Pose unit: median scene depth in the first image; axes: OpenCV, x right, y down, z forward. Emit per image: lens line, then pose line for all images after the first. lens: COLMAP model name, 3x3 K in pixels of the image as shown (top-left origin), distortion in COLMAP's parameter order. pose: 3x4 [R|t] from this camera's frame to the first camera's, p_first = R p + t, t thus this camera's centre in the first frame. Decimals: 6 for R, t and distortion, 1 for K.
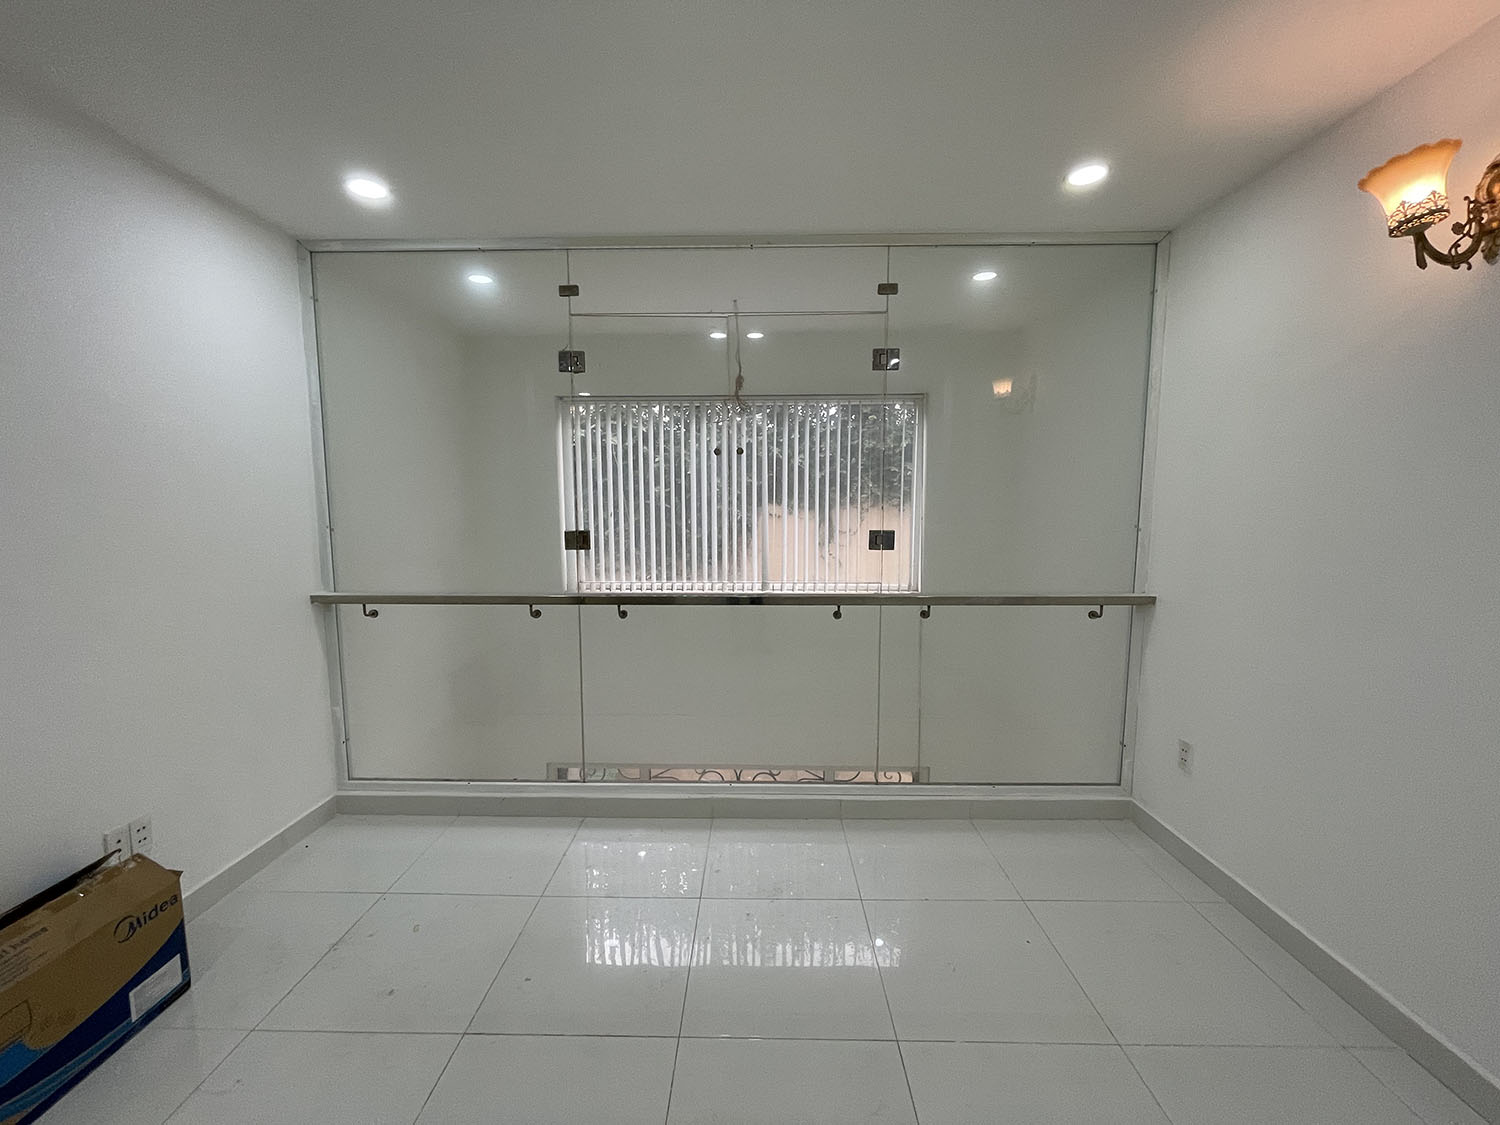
lens RADIAL K [[604.2, 0, 747.1], [0, 604.2, 567.4], [0, 0, 1]] dist [-0.002664, 0.000098]
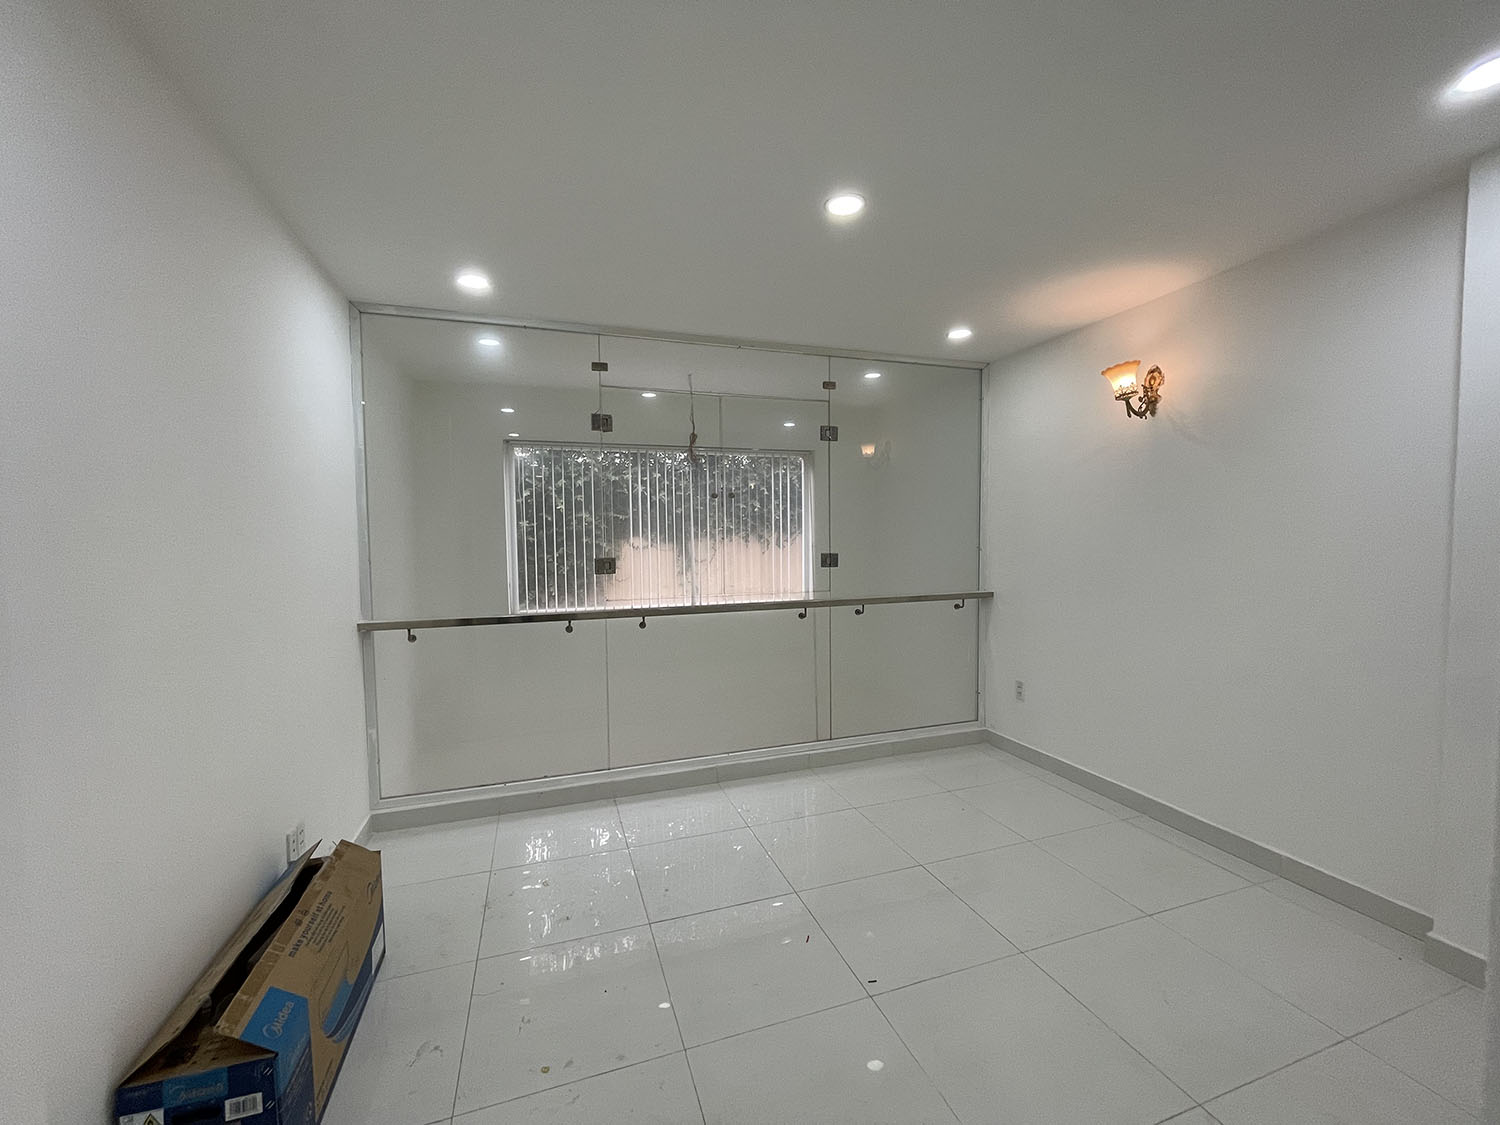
lens RADIAL K [[608.3, 0, 745.8], [0, 608.3, 564.9], [0, 0, 1]] dist [-0.002141, -0.000332]
pose [[0.940825, -0.025879, 0.337902, -0.438195], [0.045679, 0.997665, -0.050776, 0.028938], [-0.335799, 0.063206, 0.939810, -0.255032]]
